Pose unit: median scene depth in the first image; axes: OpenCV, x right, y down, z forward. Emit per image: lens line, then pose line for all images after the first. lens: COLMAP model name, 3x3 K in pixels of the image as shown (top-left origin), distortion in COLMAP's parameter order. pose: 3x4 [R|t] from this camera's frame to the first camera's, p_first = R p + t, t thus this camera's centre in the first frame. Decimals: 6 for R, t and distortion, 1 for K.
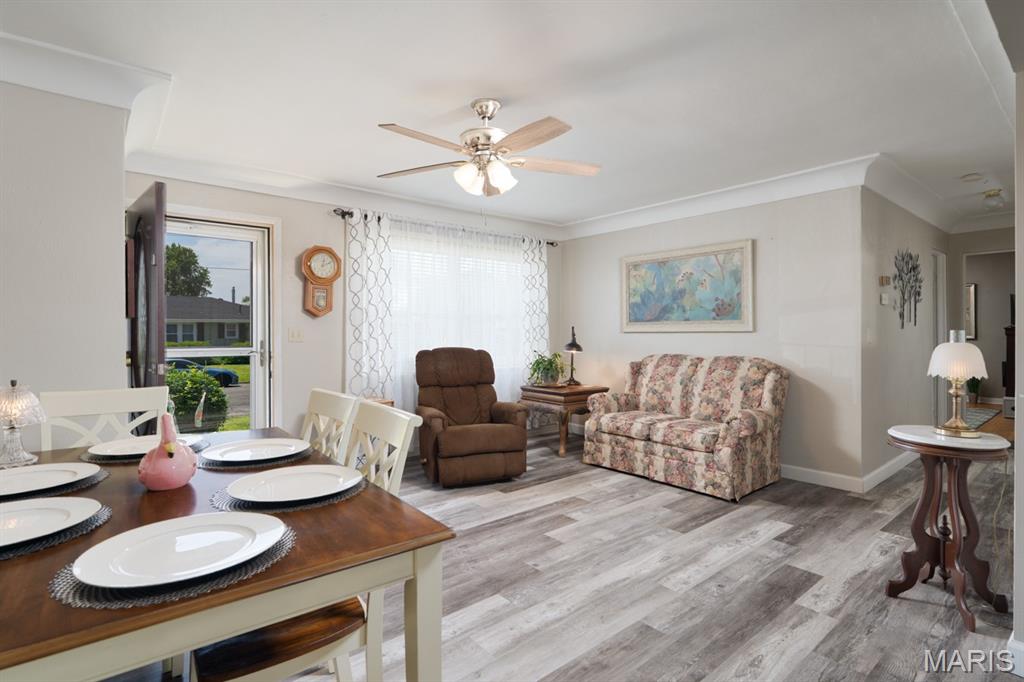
lens RADIAL K [[508.2, 0, 523.7], [0, 508.2, 335.6], [0, 0, 1]] dist [-0.003402, -0.000361]
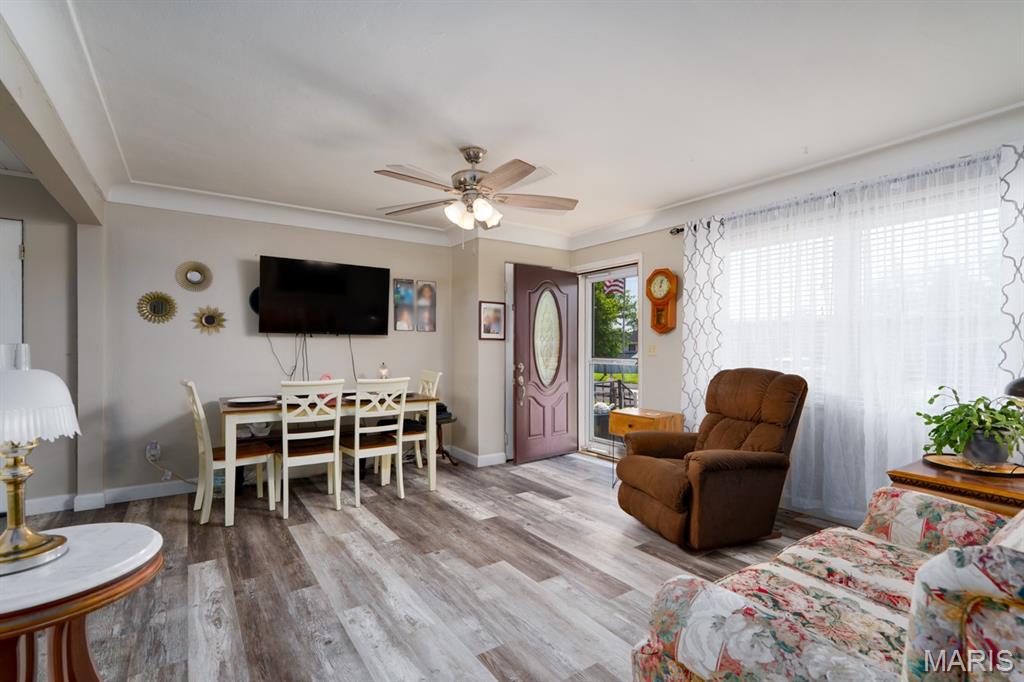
lens RADIAL K [[481.9, 0, 518.3], [0, 481.9, 347.3], [0, 0, 1]] dist [-0.002486, 0.000149]
pose [[-0.106829, 0.001502, -0.994276, 0.761288], [-0.008549, 0.999961, 0.002430, -0.007248], [0.994241, 0.008760, -0.106812, 0.917853]]
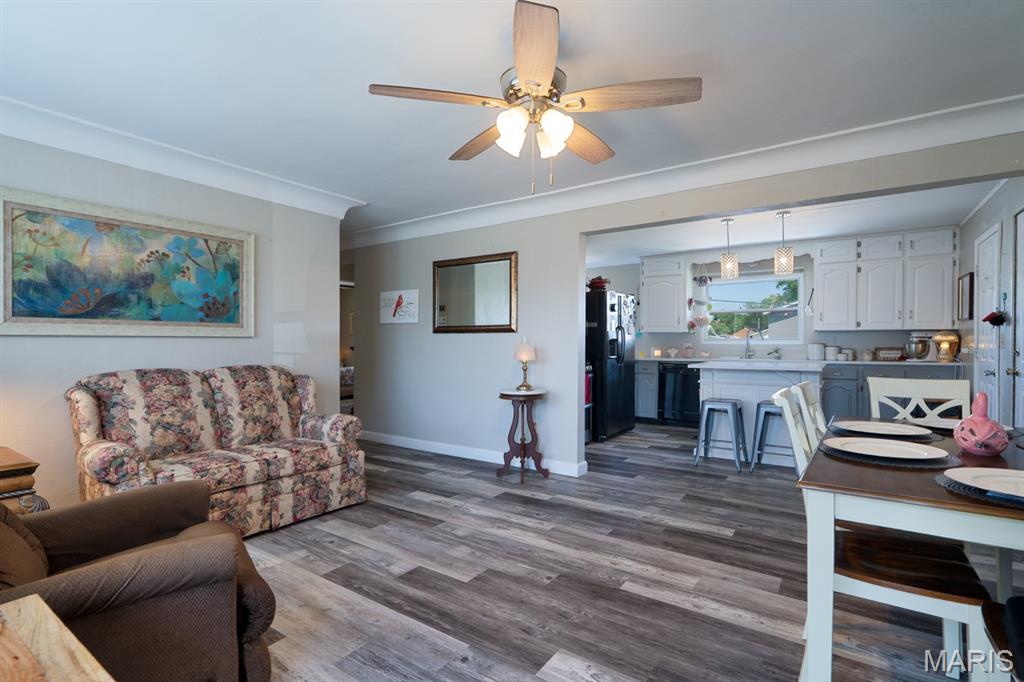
lens RADIAL K [[481.9, 0, 518.3], [0, 481.9, 347.3], [0, 0, 1]] dist [-0.002486, 0.000149]
pose [[-0.254839, -0.005370, 0.966969, -0.592550], [0.007280, 0.999946, 0.007472, 0.008578], [-0.966956, 0.008944, -0.254786, 0.912333]]
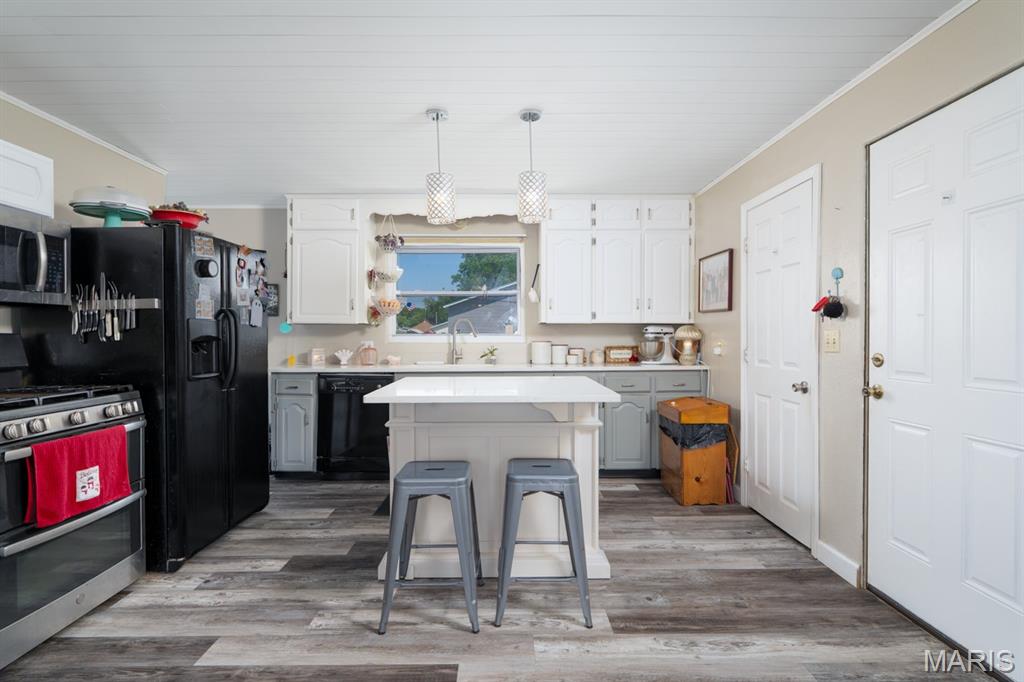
lens RADIAL K [[500.4, 0, 510.2], [0, 500.4, 338.0], [0, 0, 1]] dist [0.000872, 0.000151]
pose [[-0.762118, 0.001166, 0.647437, 0.022093], [0.008948, 0.999922, 0.008733, -0.004780], [-0.647377, 0.012449, -0.762069, 0.483507]]
